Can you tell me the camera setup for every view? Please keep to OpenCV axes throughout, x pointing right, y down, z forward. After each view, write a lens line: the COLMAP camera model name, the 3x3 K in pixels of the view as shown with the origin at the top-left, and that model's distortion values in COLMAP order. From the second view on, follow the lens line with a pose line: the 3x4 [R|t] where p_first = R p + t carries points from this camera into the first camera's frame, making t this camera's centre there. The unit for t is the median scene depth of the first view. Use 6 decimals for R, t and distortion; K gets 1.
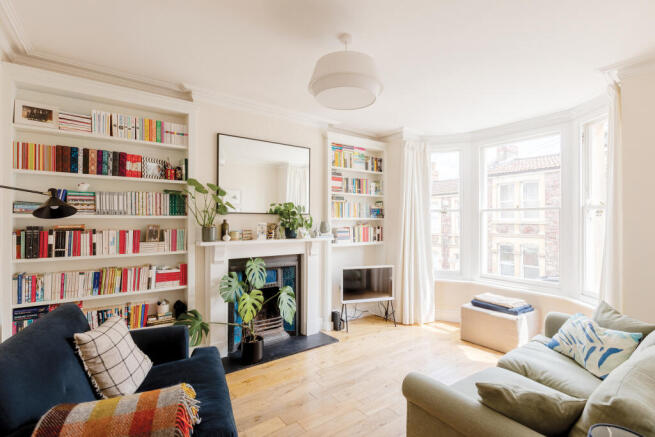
lens RADIAL K [[296.2, 0, 326.7], [0, 296.2, 219.1], [0, 0, 1]] dist [0.000789, -0.000167]
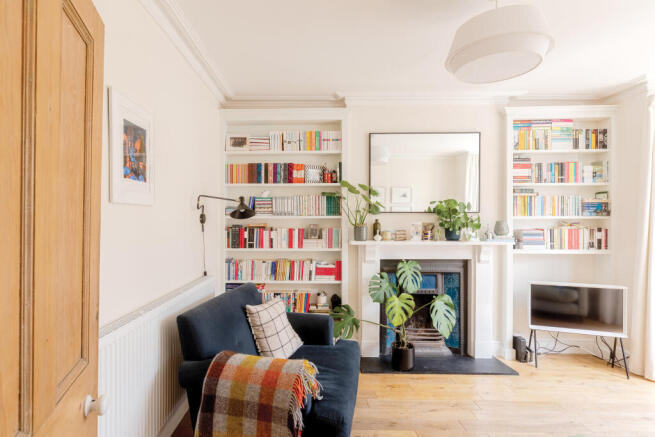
lens RADIAL K [[334.2, 0, 325.4], [0, 334.2, 219.7], [0, 0, 1]] dist [0.002346, 0.001123]
pose [[0.814651, -0.003365, -0.579942, 0.171102], [0.005120, 0.999986, 0.001389, 0.000966], [0.579930, -0.004101, 0.814656, -0.011674]]
